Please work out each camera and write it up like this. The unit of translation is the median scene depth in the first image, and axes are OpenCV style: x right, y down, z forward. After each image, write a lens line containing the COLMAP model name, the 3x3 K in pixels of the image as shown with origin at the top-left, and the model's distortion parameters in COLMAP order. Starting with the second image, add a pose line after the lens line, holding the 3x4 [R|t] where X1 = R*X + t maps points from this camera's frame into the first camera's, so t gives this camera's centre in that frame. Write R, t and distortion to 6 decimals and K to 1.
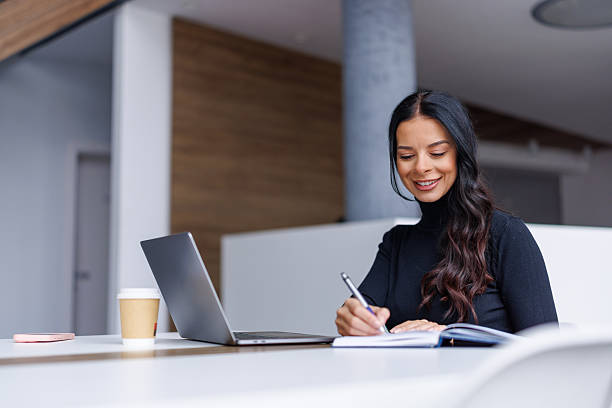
lens RADIAL K [[773.1, 0, 306.0], [0, 773.1, 204.0], [0, 0, 1]] dist [-0.016675, -0.020783]
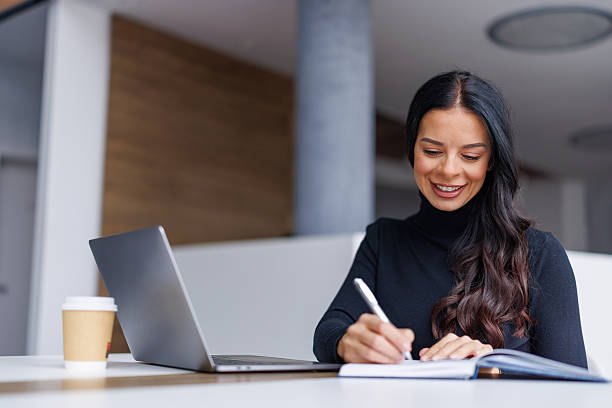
lens RADIAL K [[773.1, 0, 306.0], [0, 773.1, 204.0], [0, 0, 1]] dist [-0.016675, -0.020783]
pose [[0.994782, 0.036652, 0.095213, -0.056381], [-0.033882, 0.998959, -0.030550, 0.023874], [-0.096233, 0.027164, 0.994988, 0.148928]]
